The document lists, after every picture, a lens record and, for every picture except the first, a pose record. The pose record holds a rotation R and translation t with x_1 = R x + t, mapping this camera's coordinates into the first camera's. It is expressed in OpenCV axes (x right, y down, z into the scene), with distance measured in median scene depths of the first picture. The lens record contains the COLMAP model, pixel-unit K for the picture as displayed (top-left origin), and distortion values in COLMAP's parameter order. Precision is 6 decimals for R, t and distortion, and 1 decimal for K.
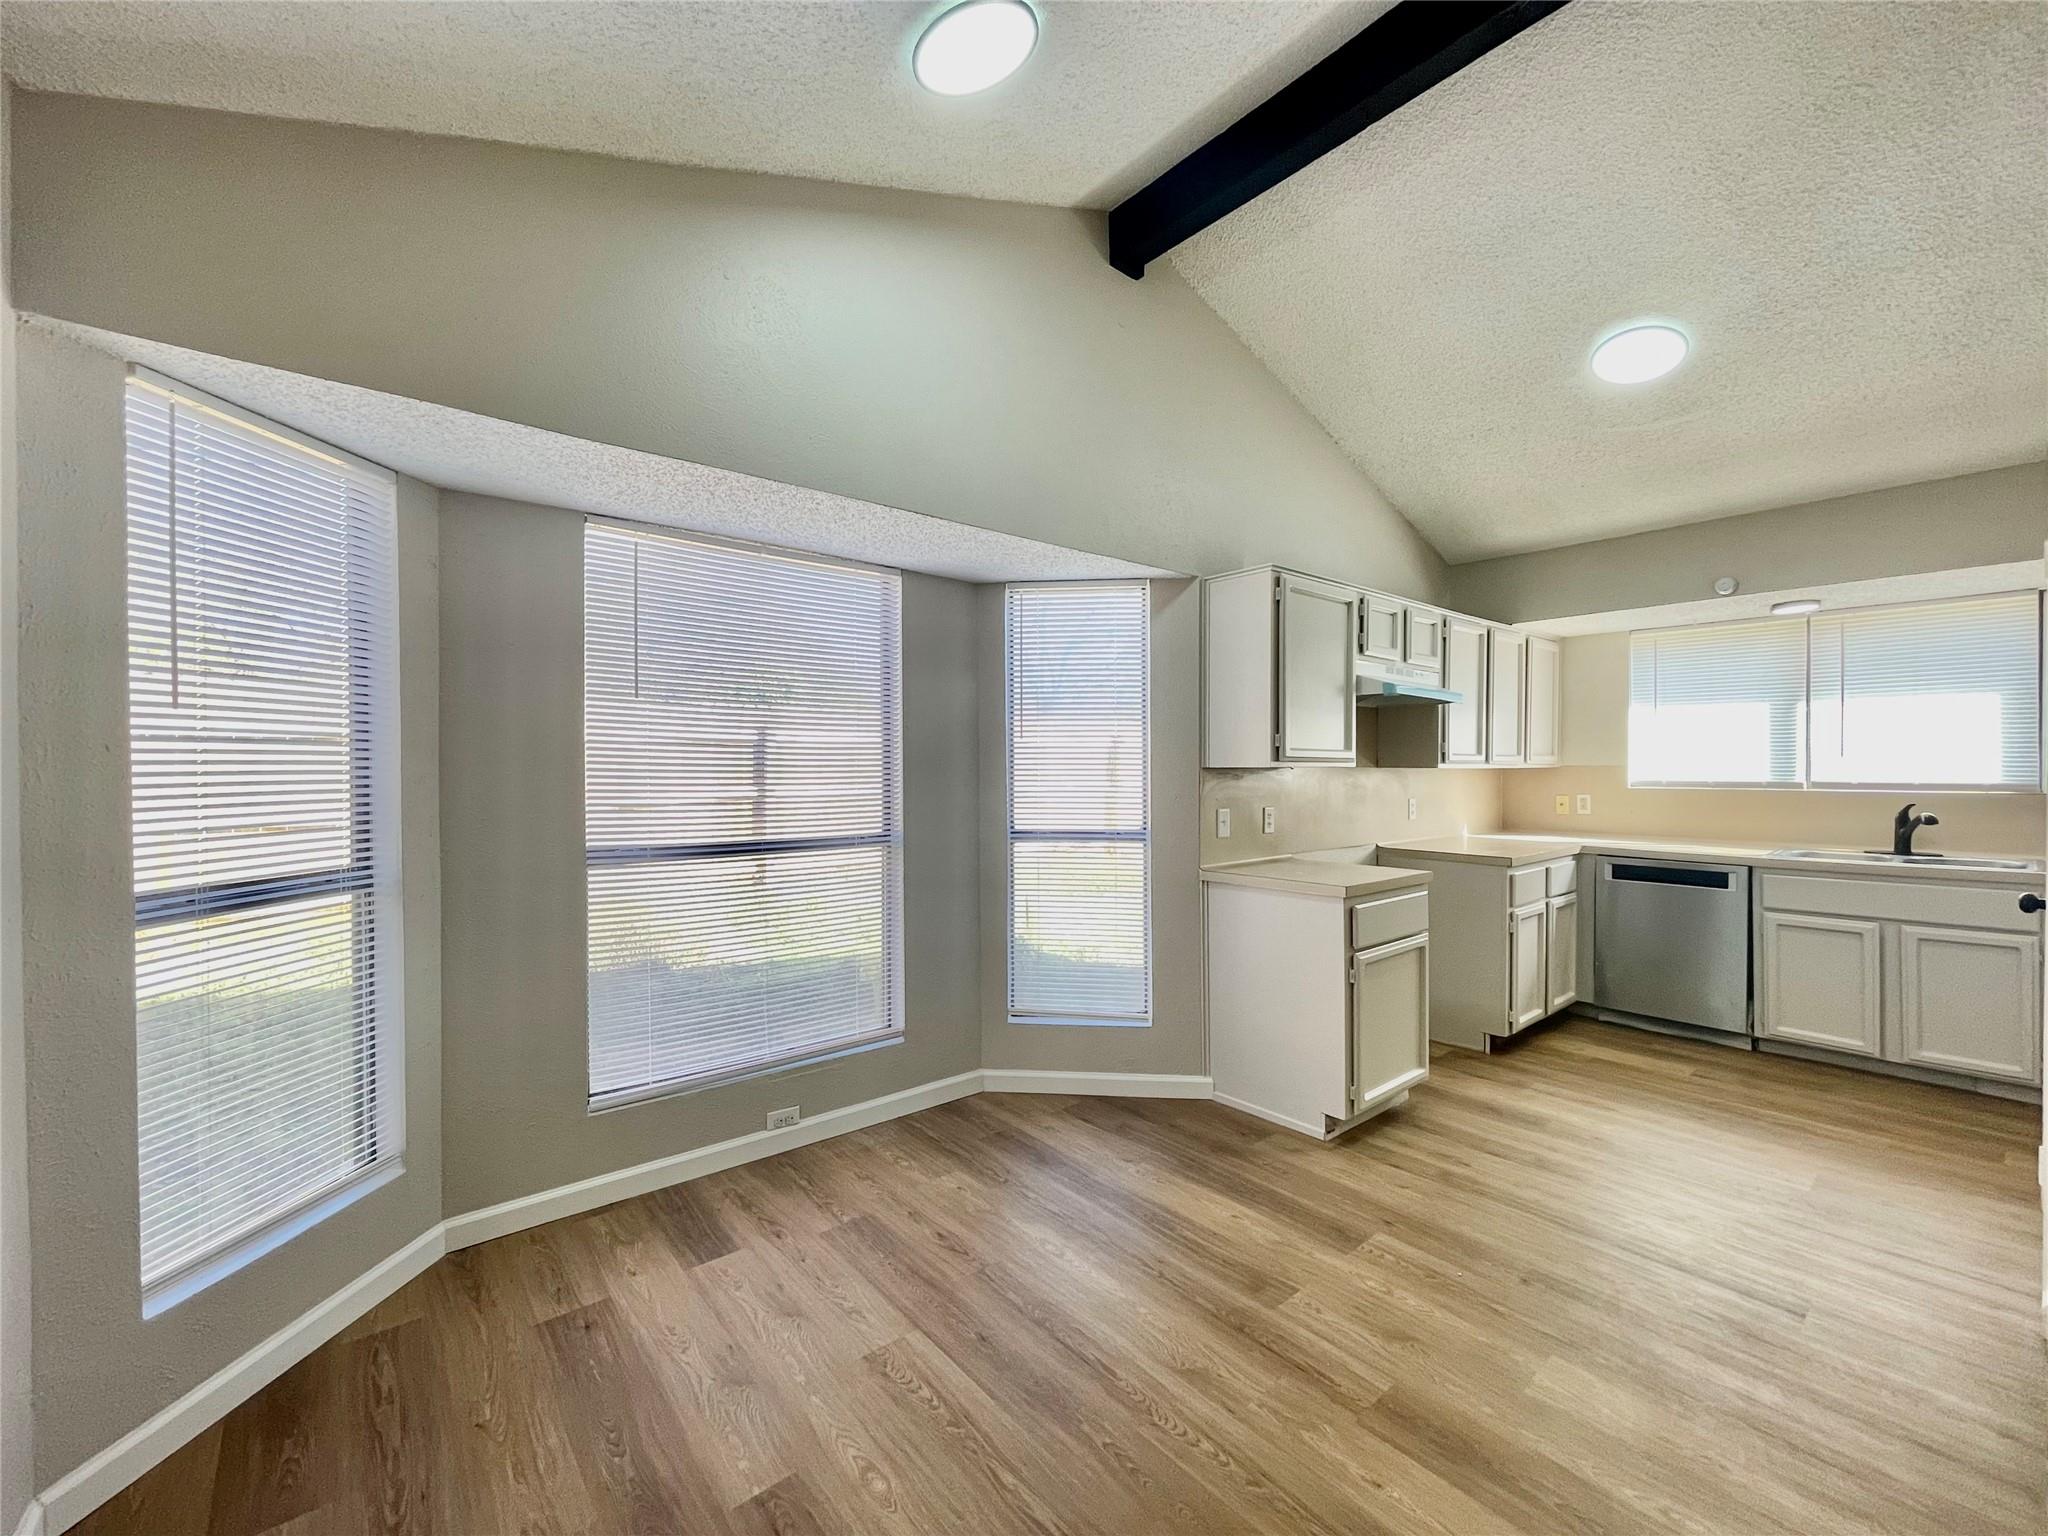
lens RADIAL K [[836.9, 0, 1035.6], [0, 836.9, 771.5], [0, 0, 1]] dist [-0.000951, -0.000133]
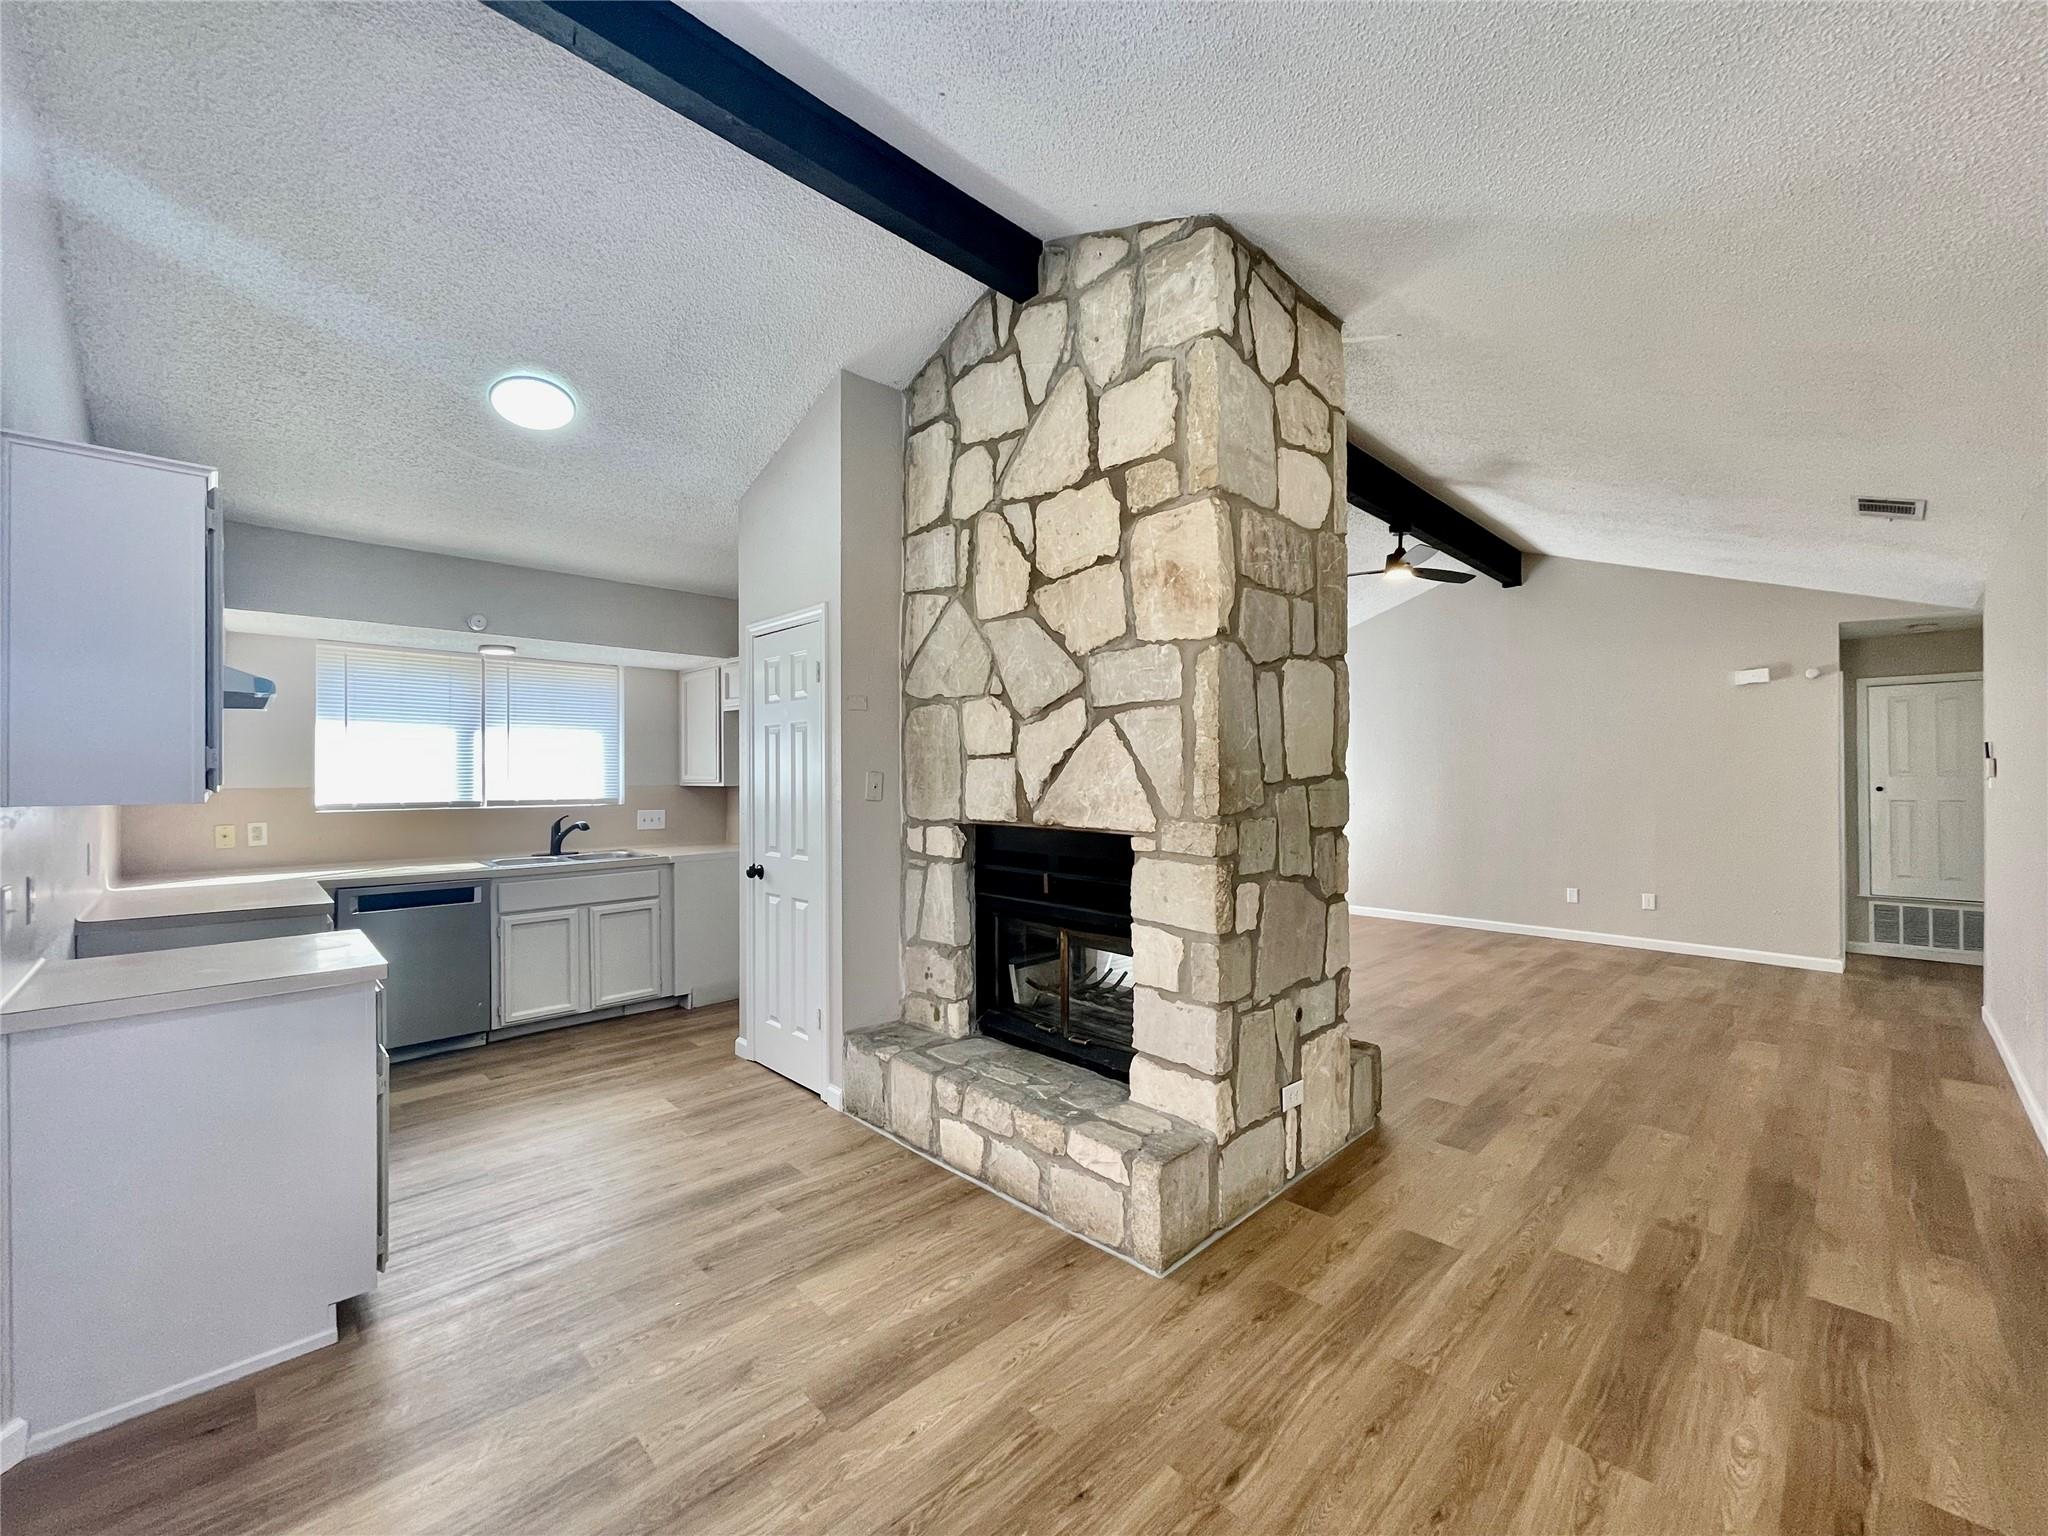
lens RADIAL K [[823.8, 0, 1024.0], [0, 823.8, 768.0], [0, 0, 1]] dist [0.000165, 0.000128]
pose [[-0.077261, 0.010051, 0.996960, -0.285665], [0.007836, 0.999924, -0.009474, -0.016800], [-0.996980, 0.007080, -0.077334, 0.362364]]
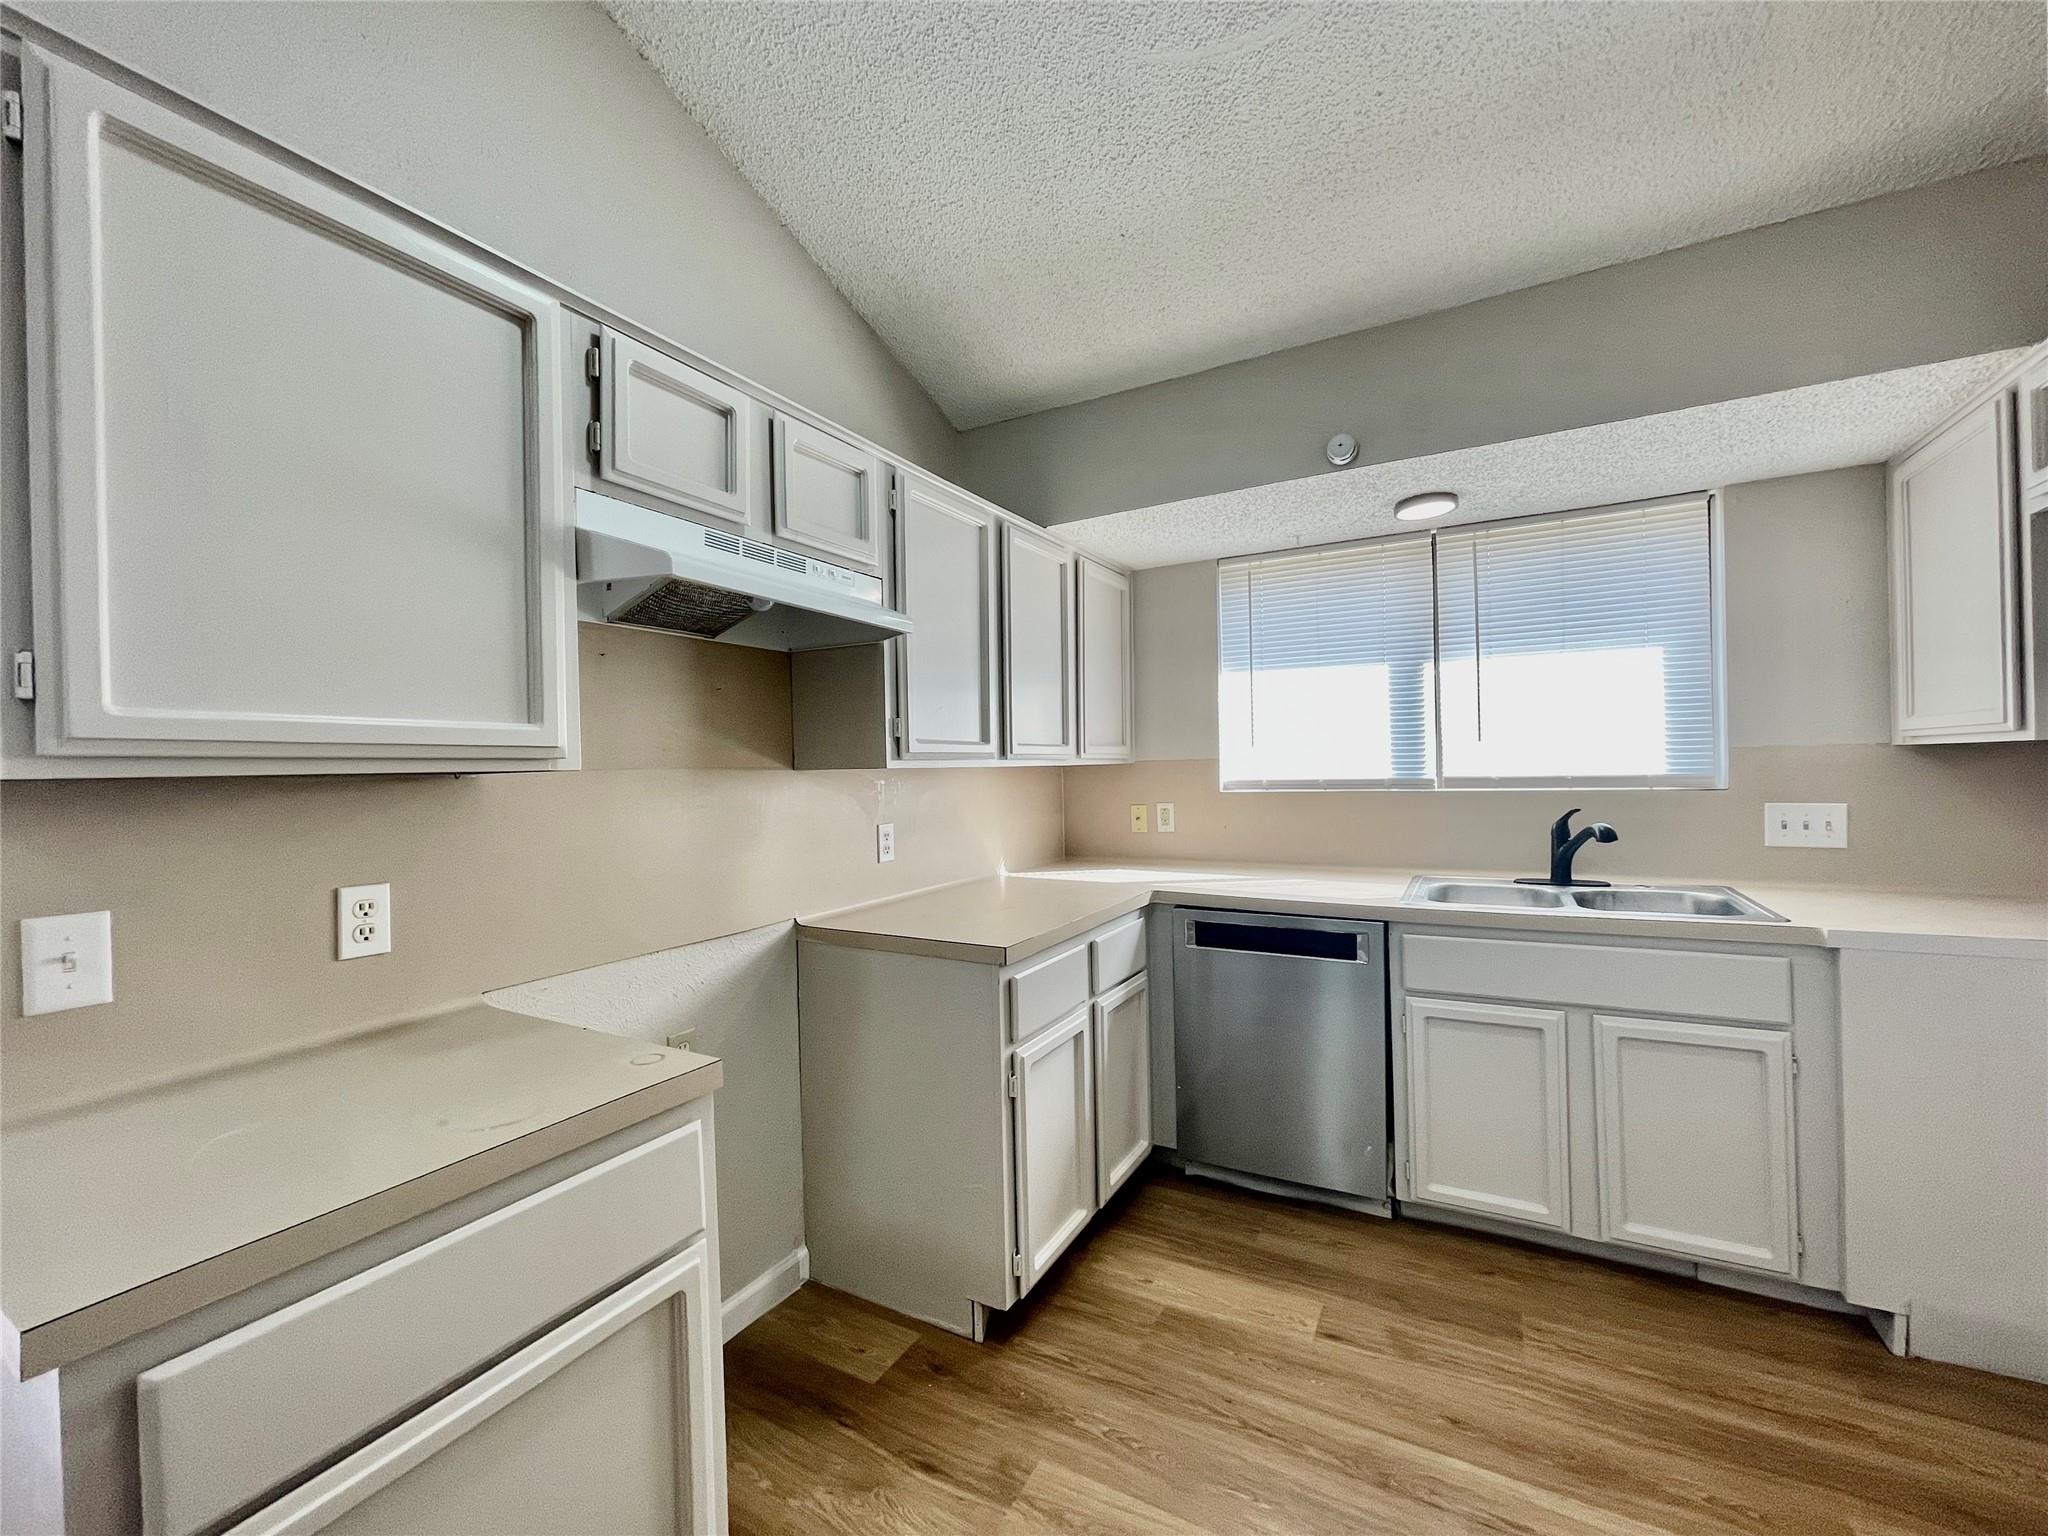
lens RADIAL K [[826.8, 0, 1030.2], [0, 826.8, 768.8], [0, 0, 1]] dist [-0.003849, -0.000339]
pose [[0.934101, -0.020287, 0.356432, 0.392797], [0.022722, 0.999738, -0.002644, -0.000641], [-0.356285, 0.010569, 0.934317, 0.516503]]
